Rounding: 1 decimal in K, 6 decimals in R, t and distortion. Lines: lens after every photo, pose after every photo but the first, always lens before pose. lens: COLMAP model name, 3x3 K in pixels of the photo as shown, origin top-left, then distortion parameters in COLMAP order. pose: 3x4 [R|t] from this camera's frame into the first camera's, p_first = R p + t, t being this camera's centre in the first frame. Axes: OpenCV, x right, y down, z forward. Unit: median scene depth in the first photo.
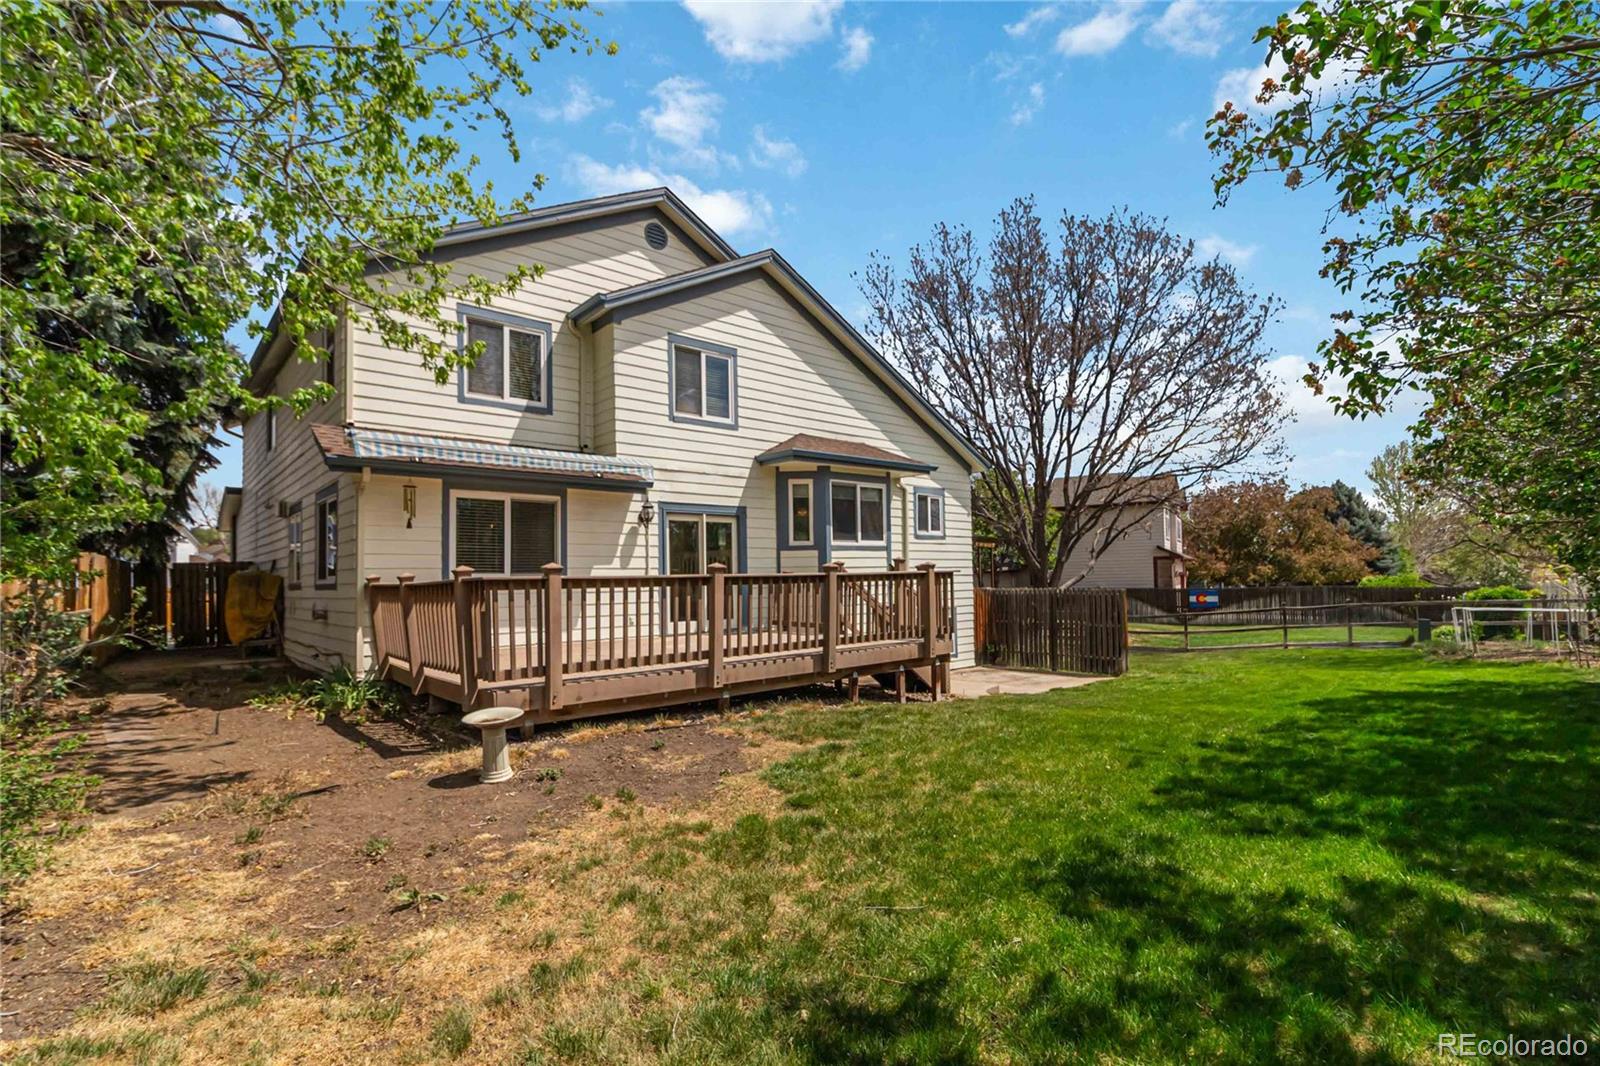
lens RADIAL K [[750.5, 0, 801.4], [0, 750.5, 556.2], [0, 0, 1]] dist [0.000461, 0.000063]
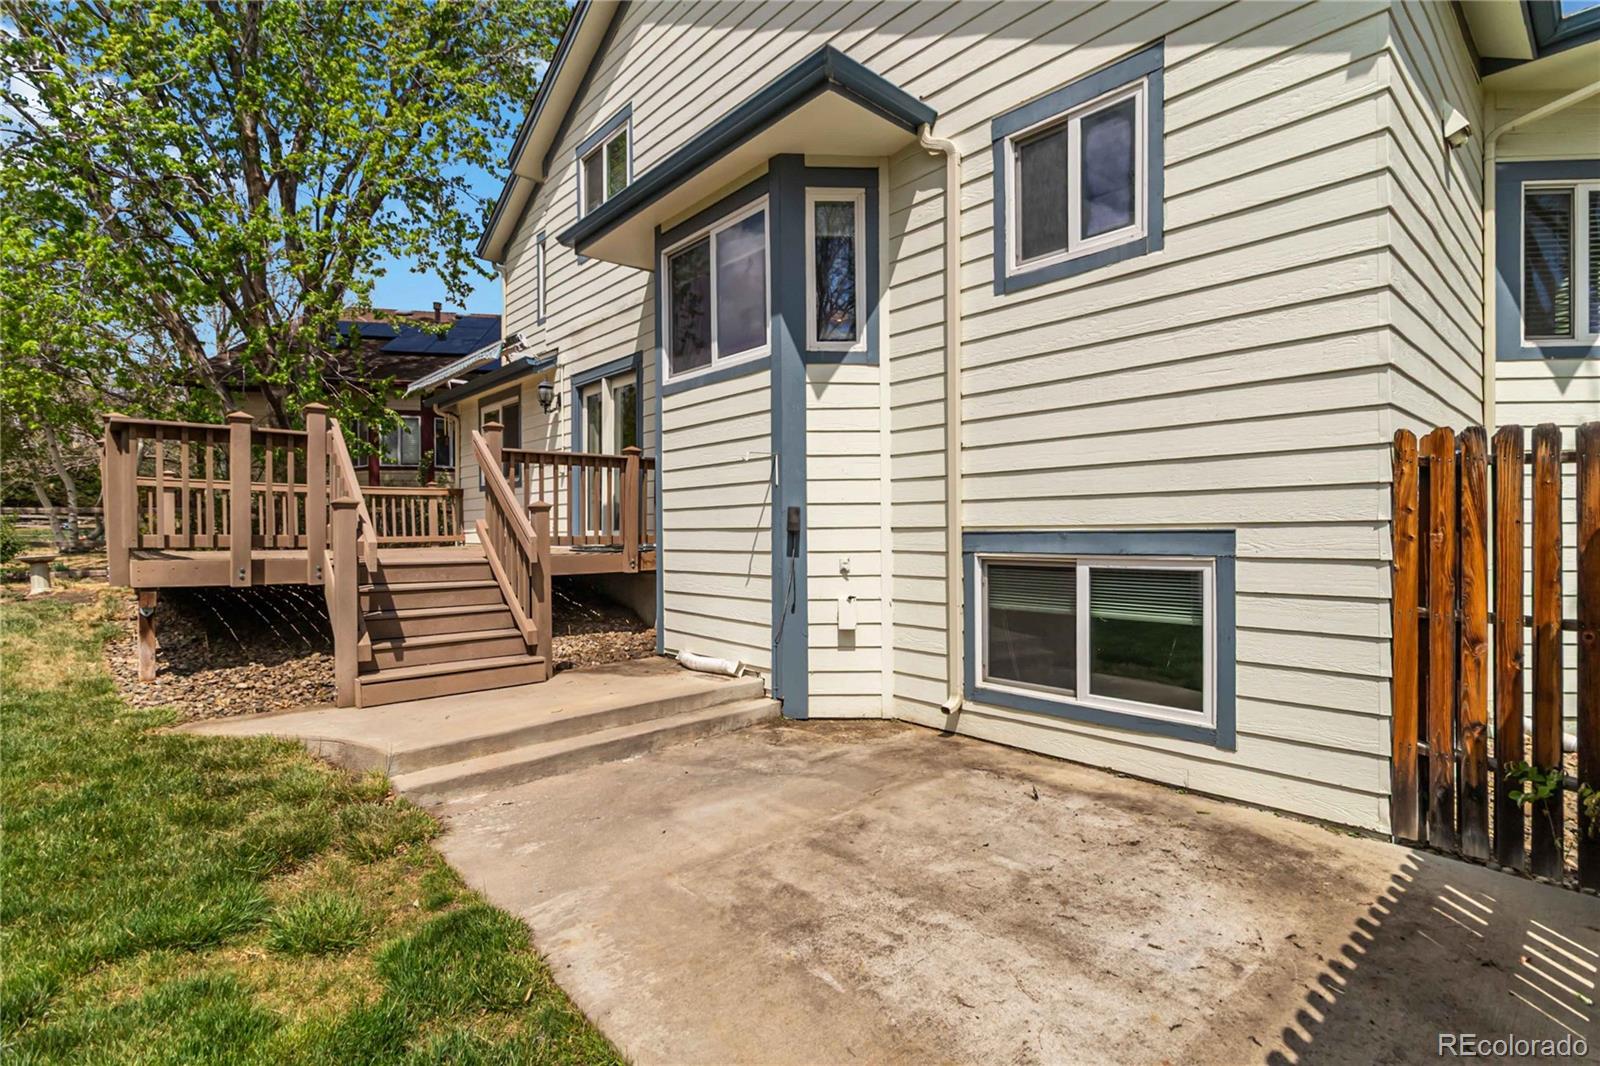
lens RADIAL K [[741.8, 0, 800.0], [0, 741.8, 533.0], [0, 0, 1]] dist [0.000132, 0.000048]
pose [[0.028866, 0.019773, -0.999388, 0.589684], [0.035862, 0.999140, 0.020804, 0.082664], [0.998940, -0.036441, 0.028132, 1.197761]]
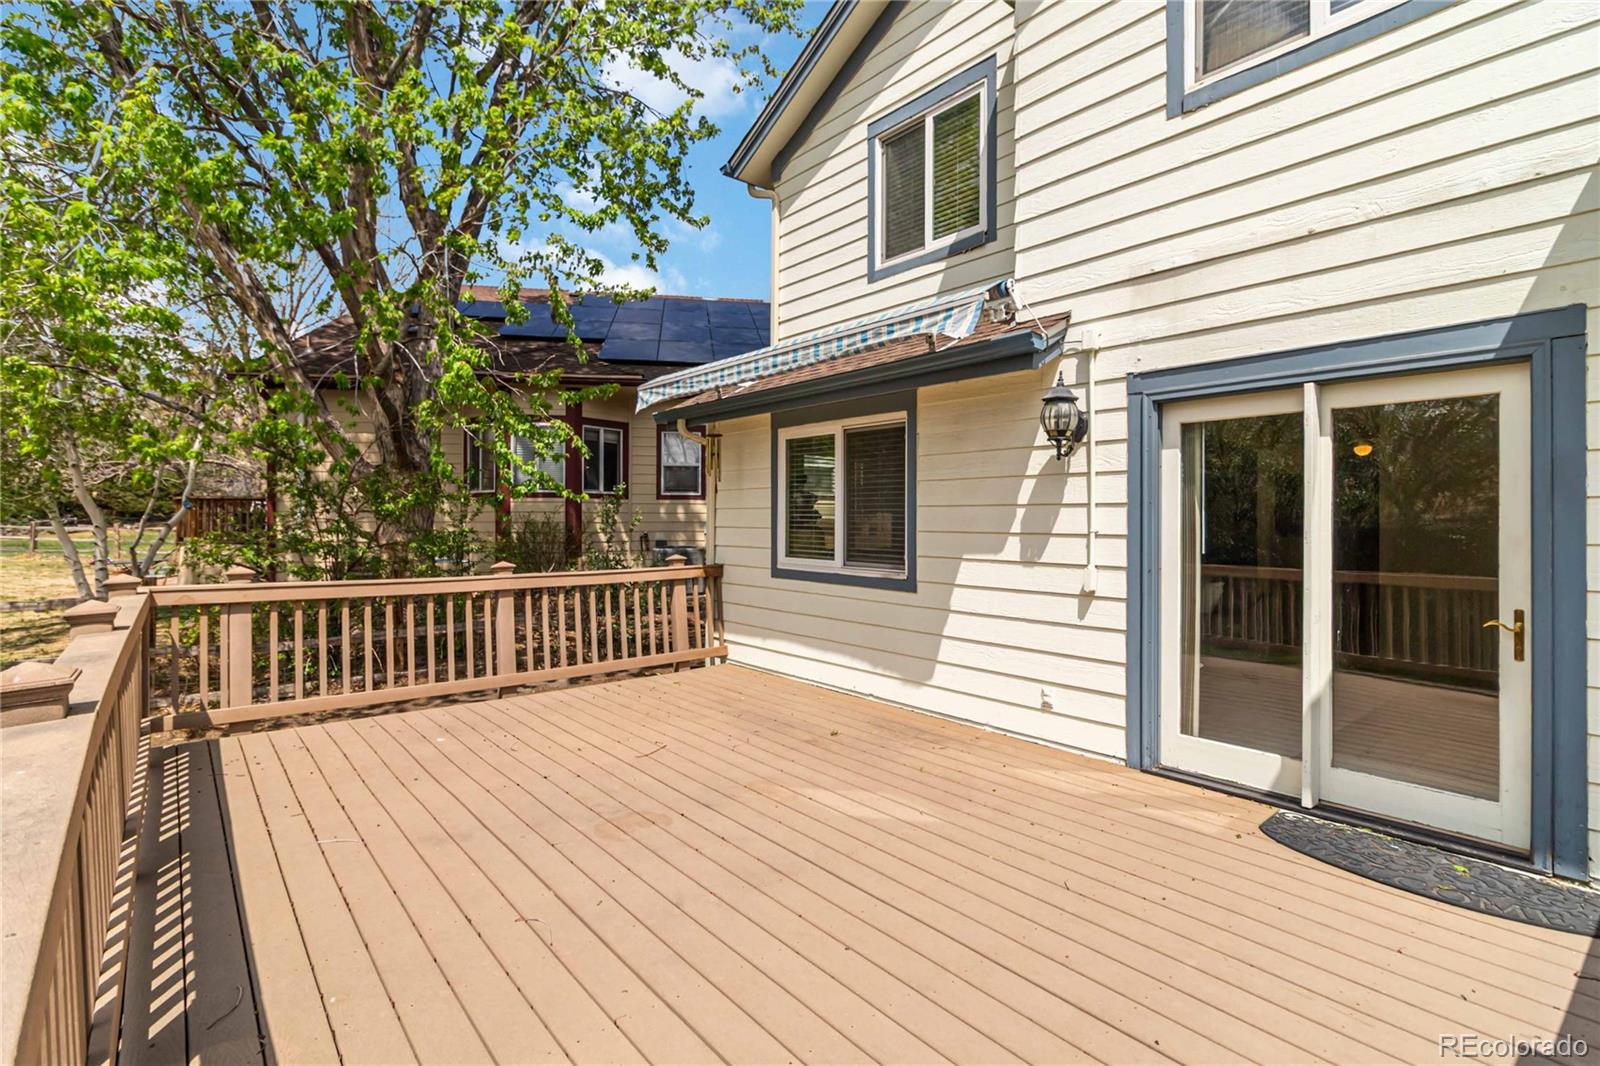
lens RADIAL K [[745.0, 0, 802.6], [0, 745.0, 518.6], [0, 0, 1]] dist [-0.000007, -0.000125]
pose [[-0.015247, 0.015093, -0.999770, 0.154812], [0.028563, 0.999485, 0.014653, -0.015909], [0.999476, -0.028333, -0.015670, 0.843030]]
